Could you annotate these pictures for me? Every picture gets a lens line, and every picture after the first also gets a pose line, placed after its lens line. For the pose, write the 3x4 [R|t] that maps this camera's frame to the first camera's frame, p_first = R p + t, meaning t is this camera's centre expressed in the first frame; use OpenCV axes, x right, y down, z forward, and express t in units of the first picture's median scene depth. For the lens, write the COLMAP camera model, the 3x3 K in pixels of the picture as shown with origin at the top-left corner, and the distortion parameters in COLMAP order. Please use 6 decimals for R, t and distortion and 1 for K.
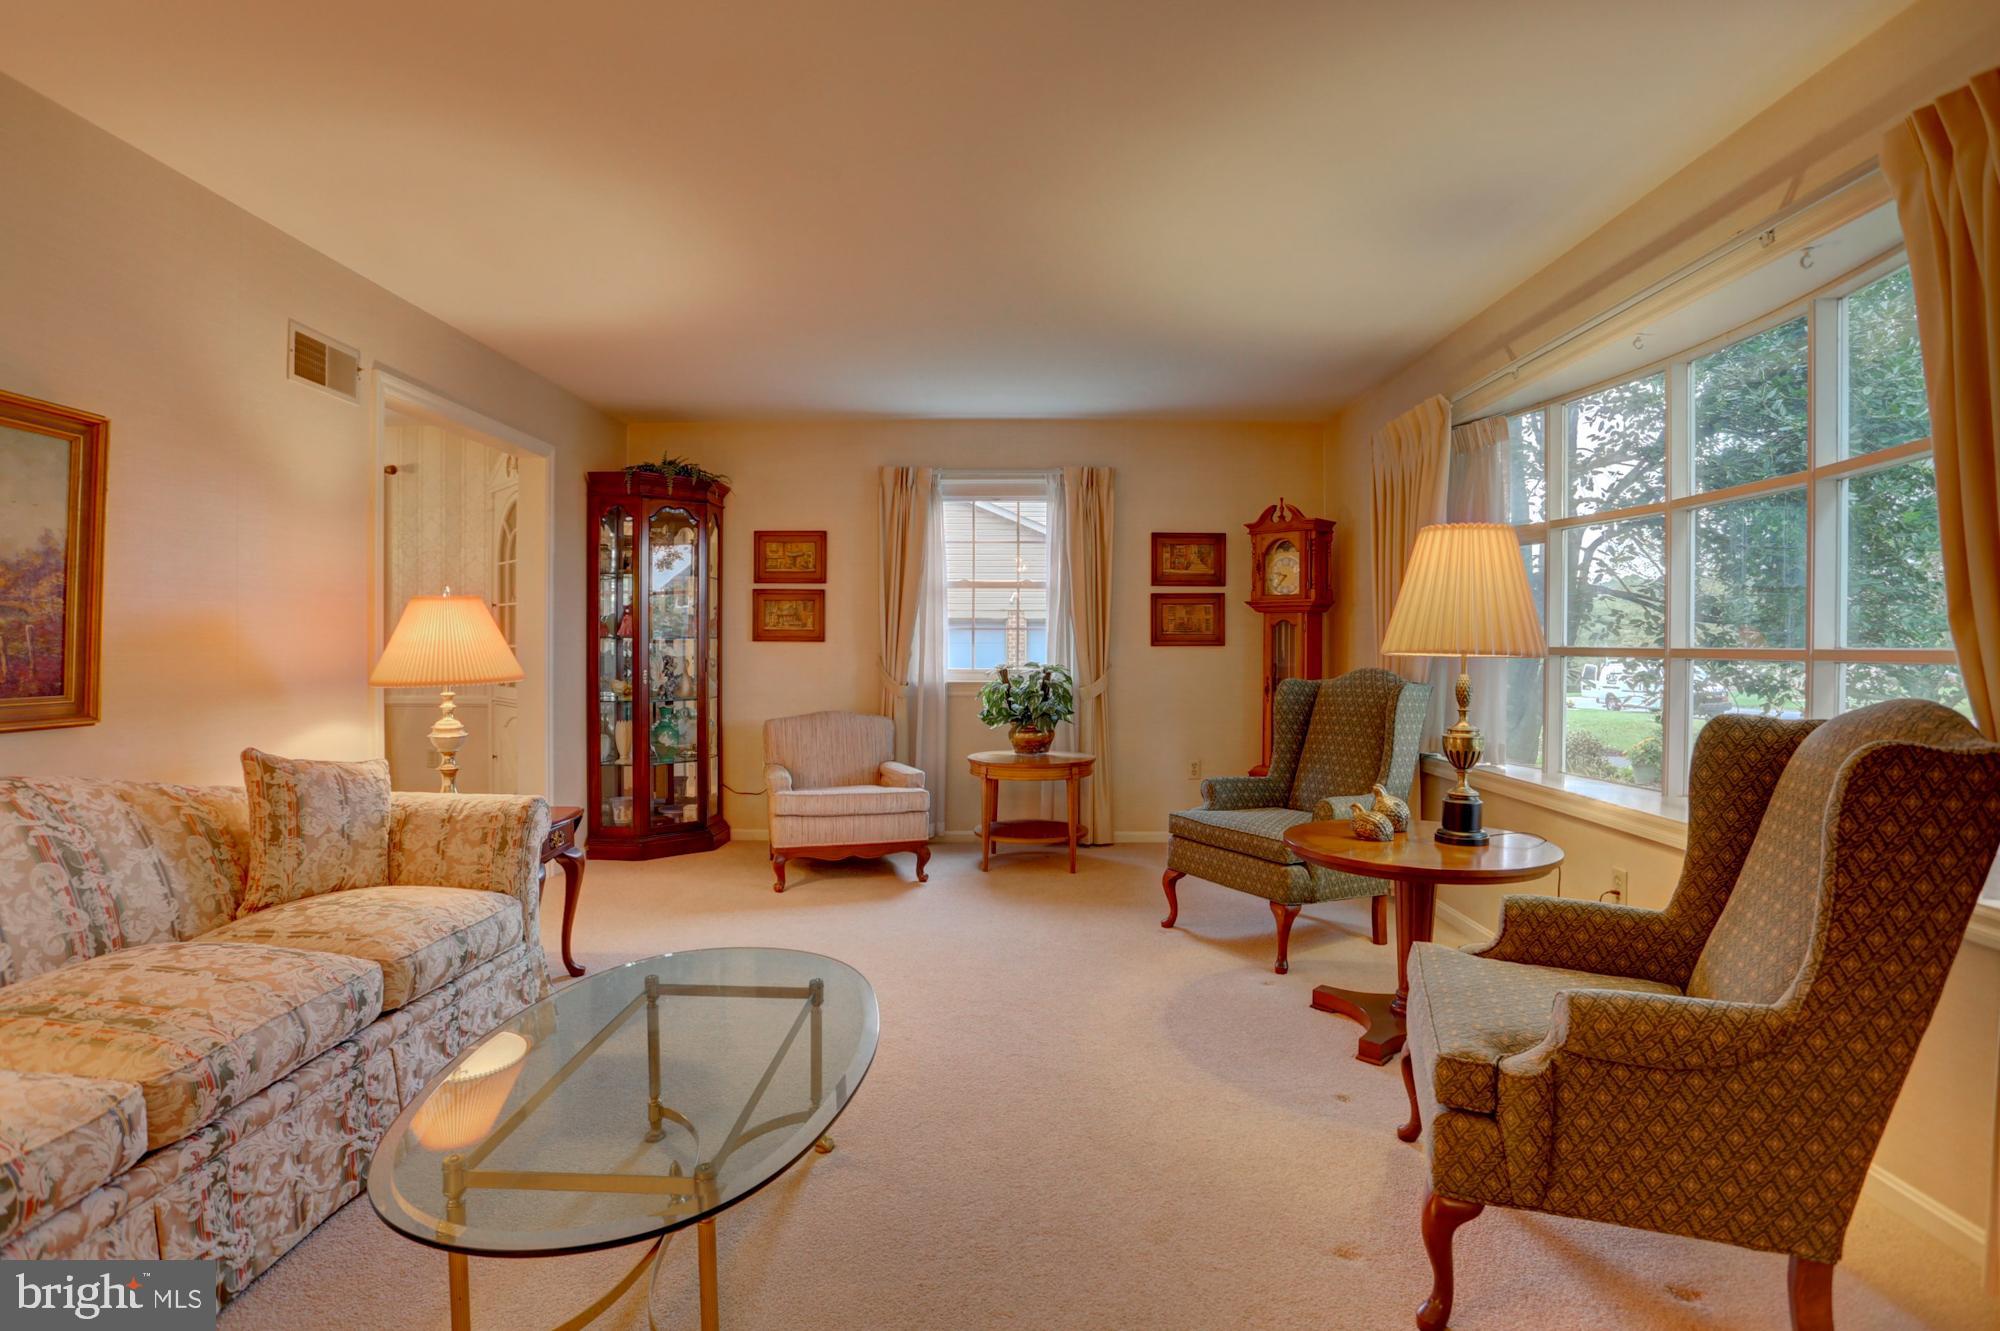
lens RADIAL K [[982.9, 0, 1038.2], [0, 982.9, 653.8], [0, 0, 1]] dist [-0.056101, 0.015813]
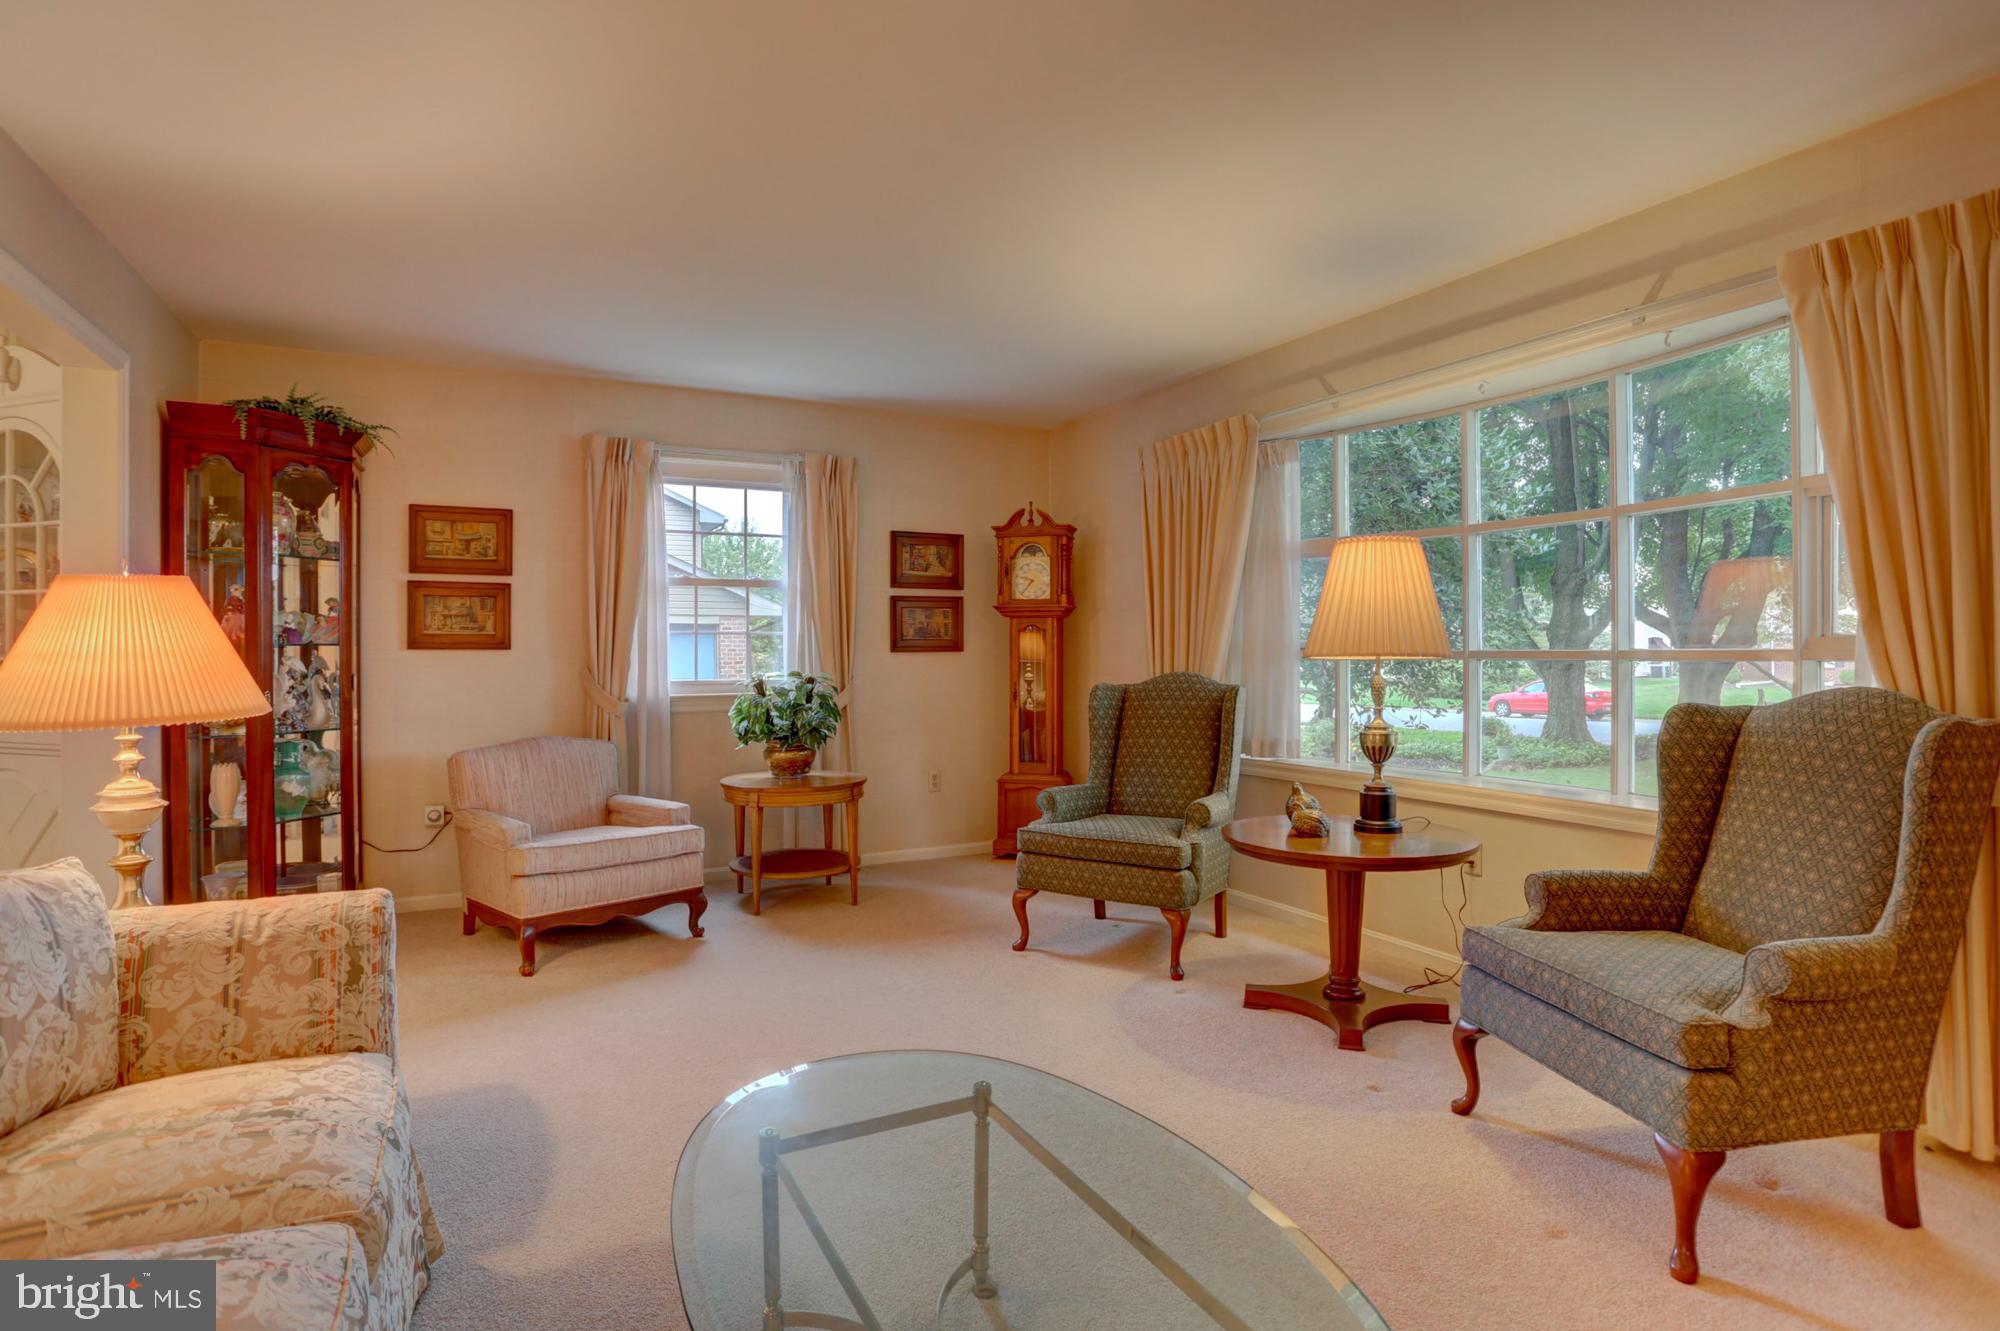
lens RADIAL K [[982.9, 0, 1076.1], [0, 982.9, 652.1], [0, 0, 1]] dist [-0.056101, 0.015813]
pose [[0.879866, -0.007056, 0.475170, -0.224478], [0.010627, 0.999932, -0.004830, -0.001820], [-0.475103, 0.009299, 0.879881, 0.119757]]
